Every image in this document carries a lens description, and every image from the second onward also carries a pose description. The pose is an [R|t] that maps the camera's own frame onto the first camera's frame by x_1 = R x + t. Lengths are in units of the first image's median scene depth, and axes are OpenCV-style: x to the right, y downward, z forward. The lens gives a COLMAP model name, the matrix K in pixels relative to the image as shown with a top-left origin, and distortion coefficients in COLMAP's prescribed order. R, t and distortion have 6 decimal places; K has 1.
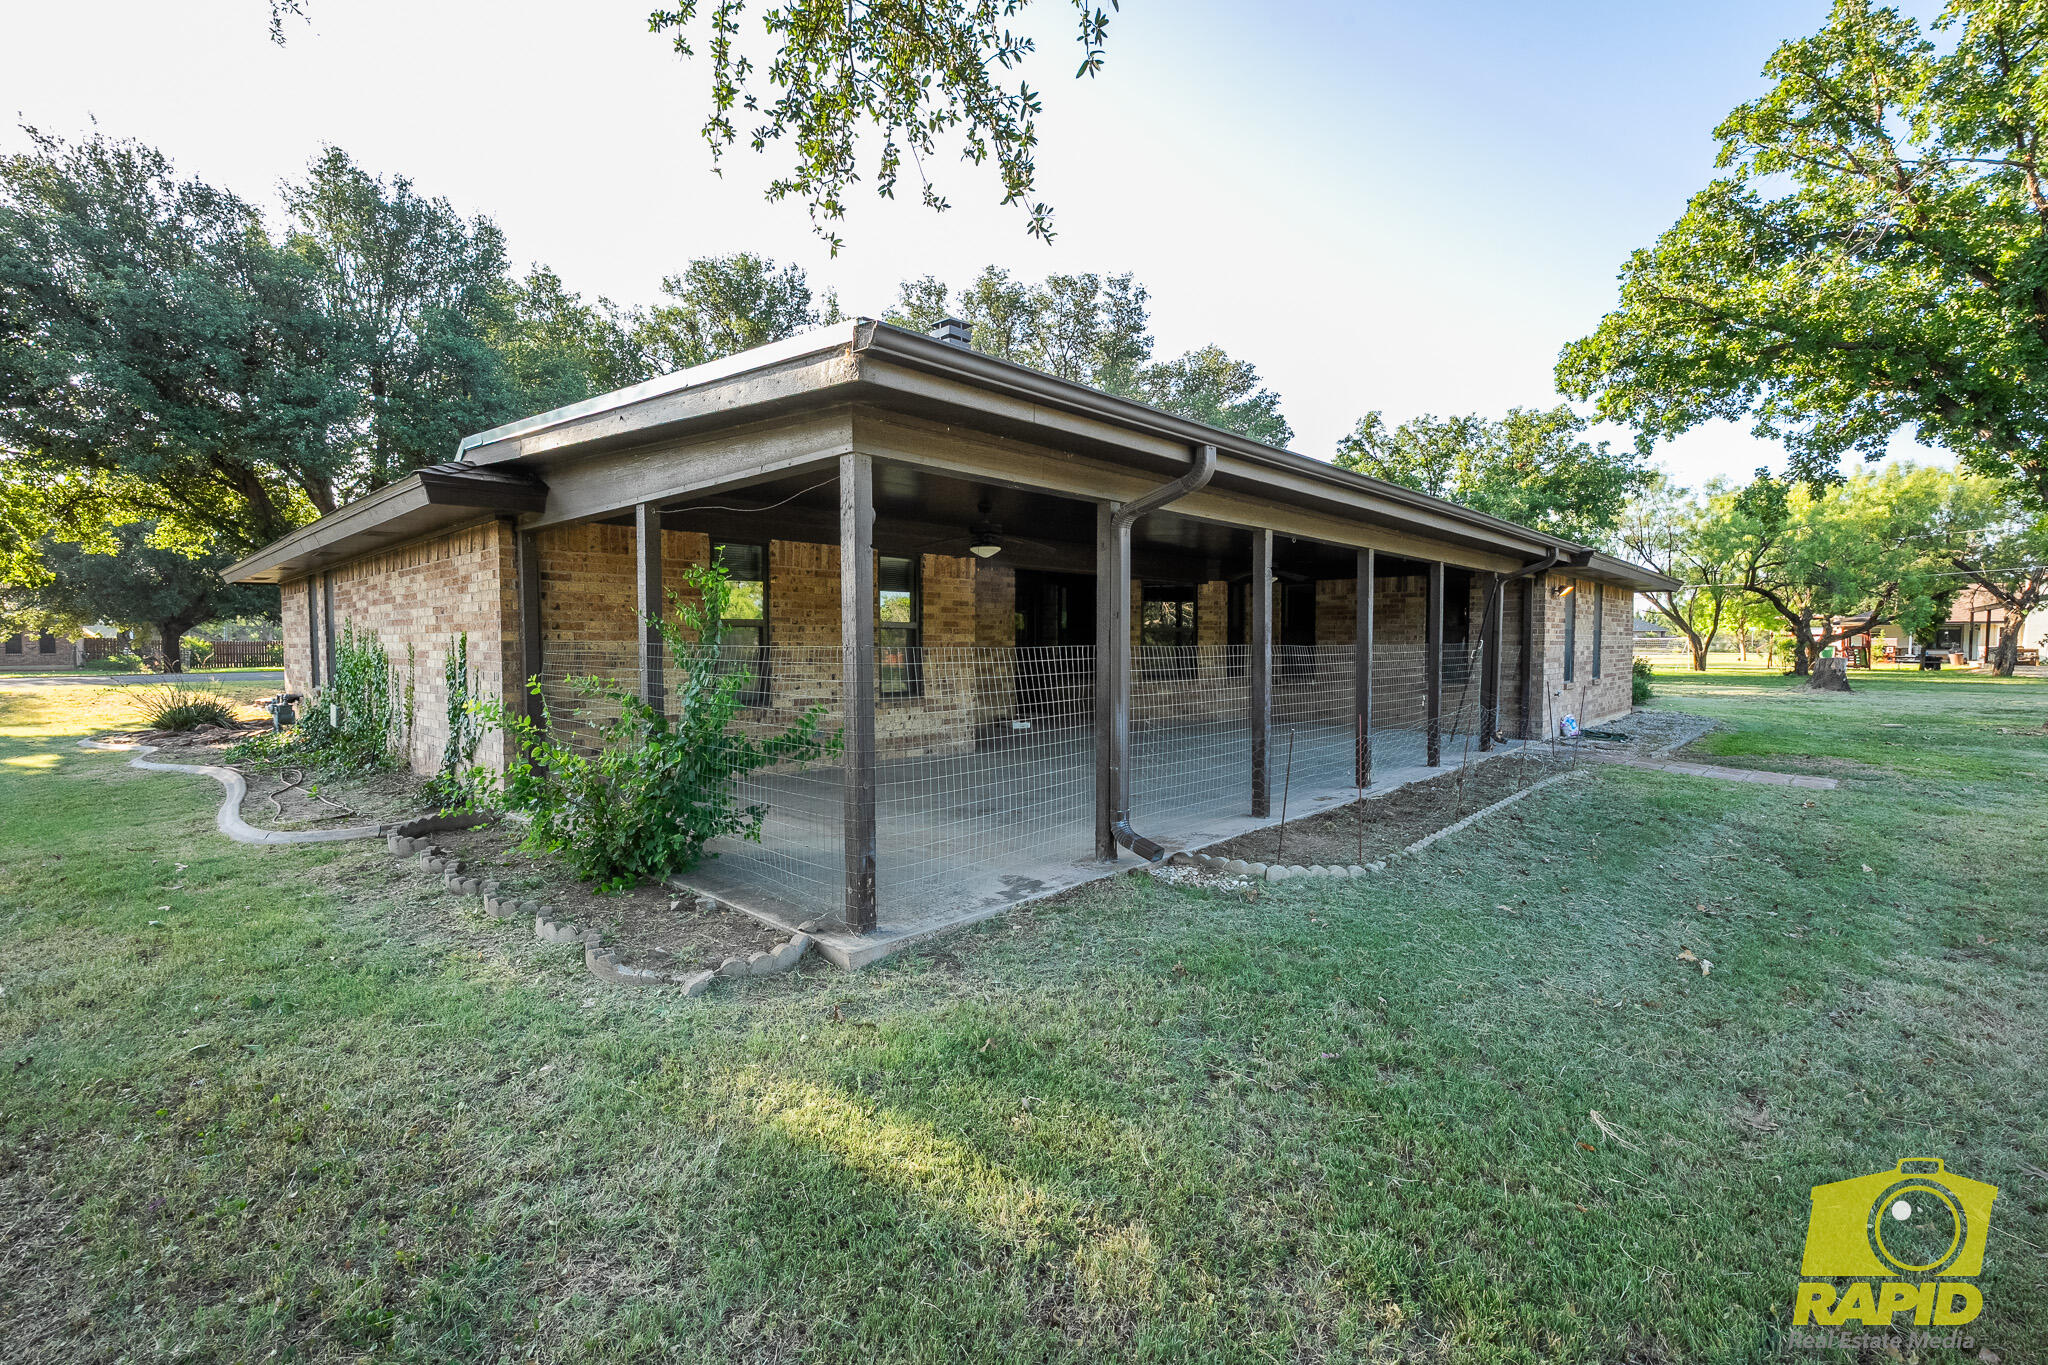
lens RADIAL K [[921.6, 0, 1024.0], [0, 921.6, 682.5], [0, 0, 1]] dist [0.002674, 0.000463]
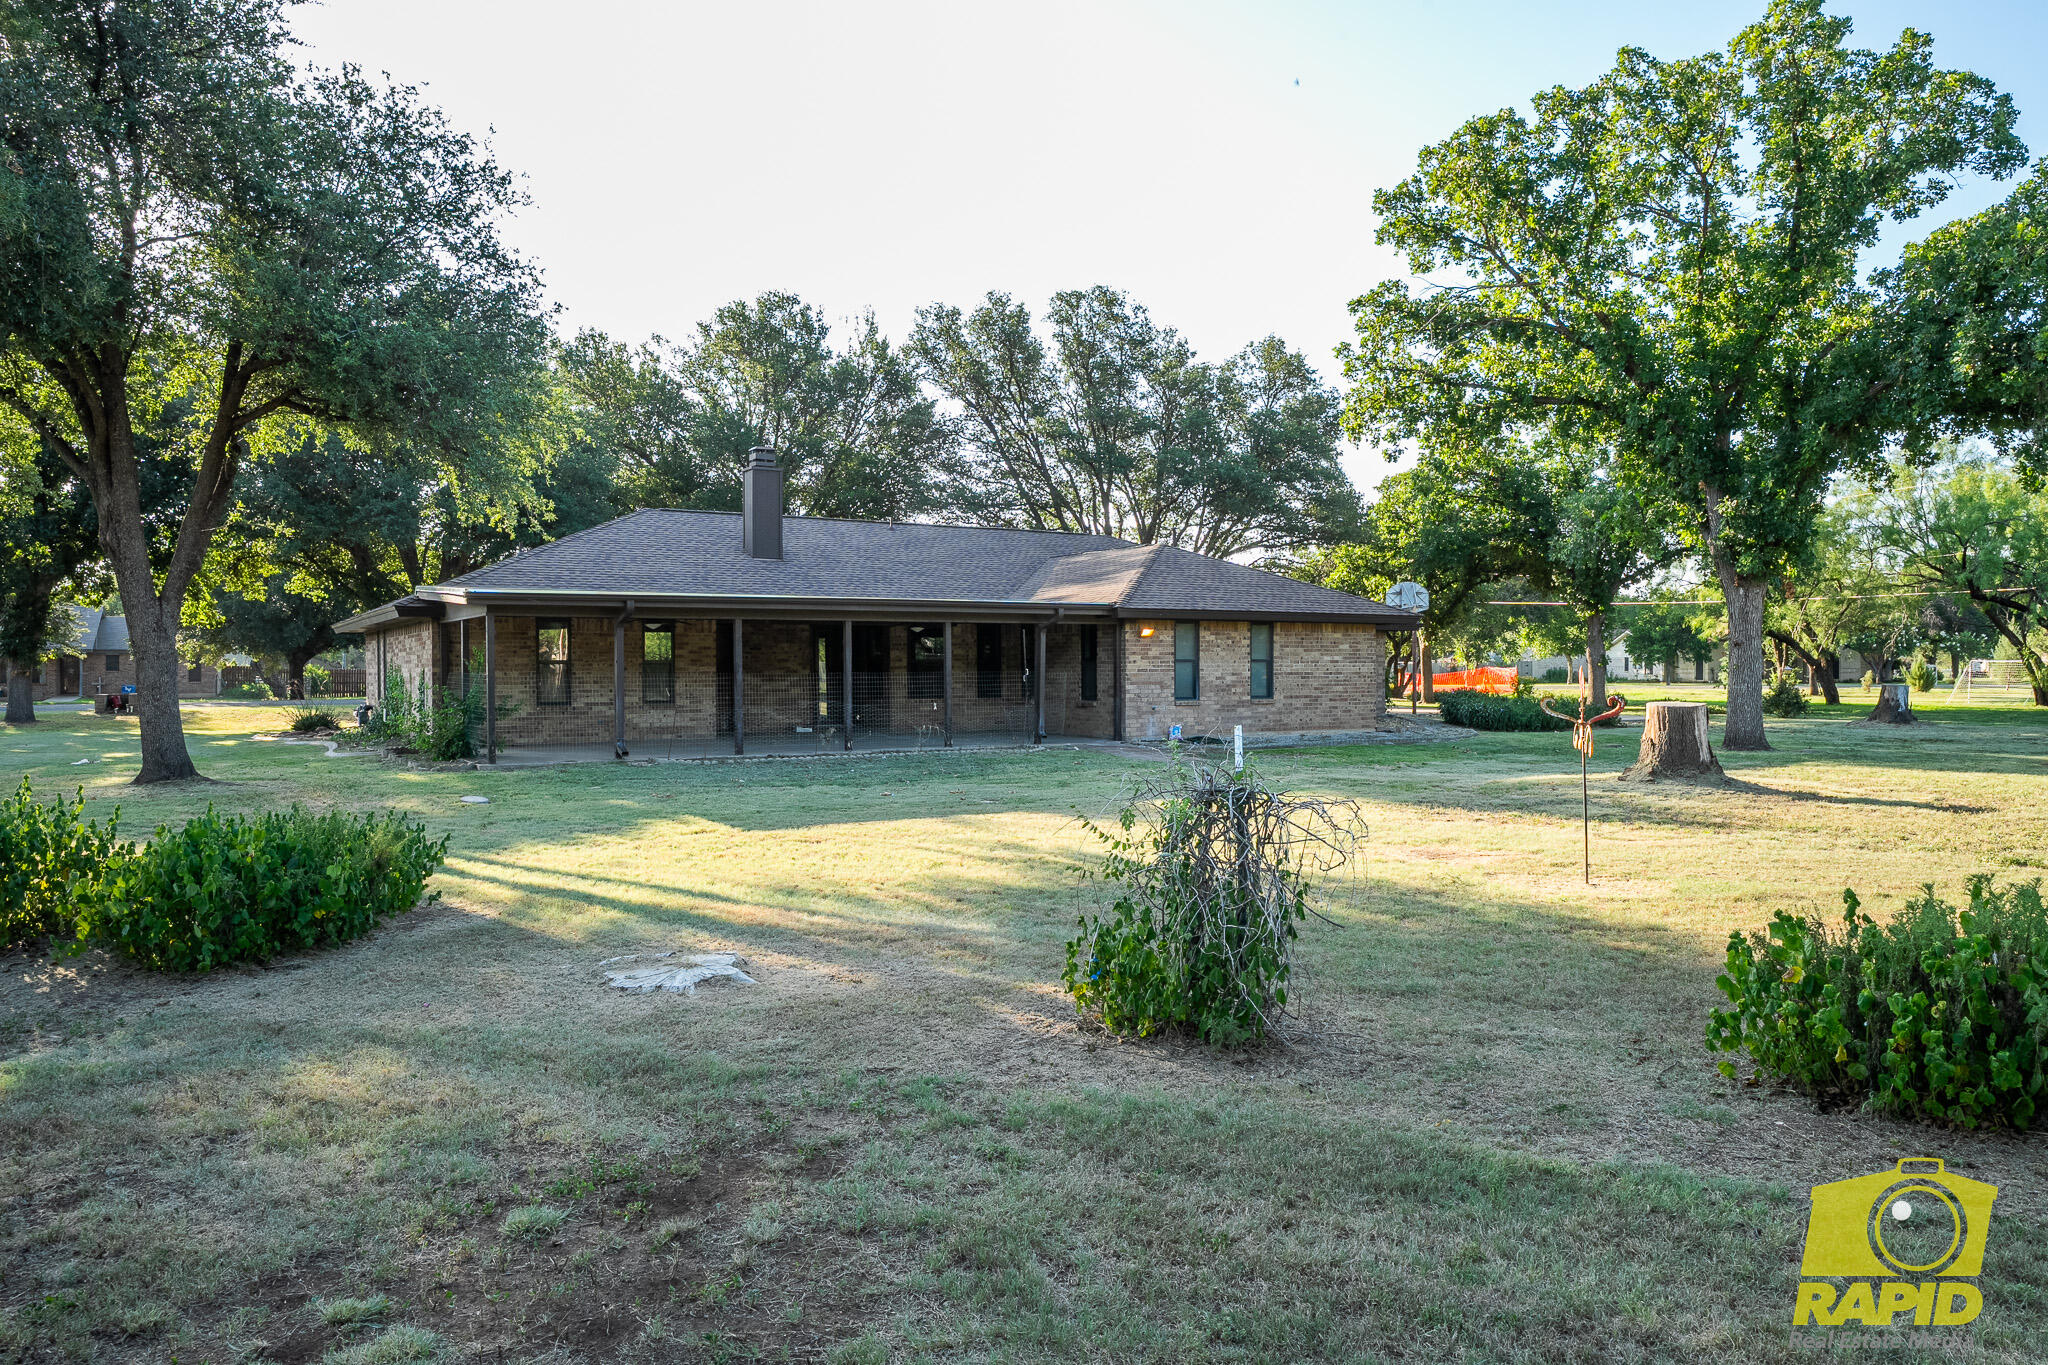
lens RADIAL K [[1365.0, 0, 1027.9], [0, 1365.0, 679.4], [0, 0, 1]] dist [-0.003919, -0.001426]
pose [[0.969134, -0.002519, -0.246522, 0.456420], [-0.005588, 0.999466, -0.032180, 0.020102], [0.246472, 0.032564, 0.968603, -0.511869]]
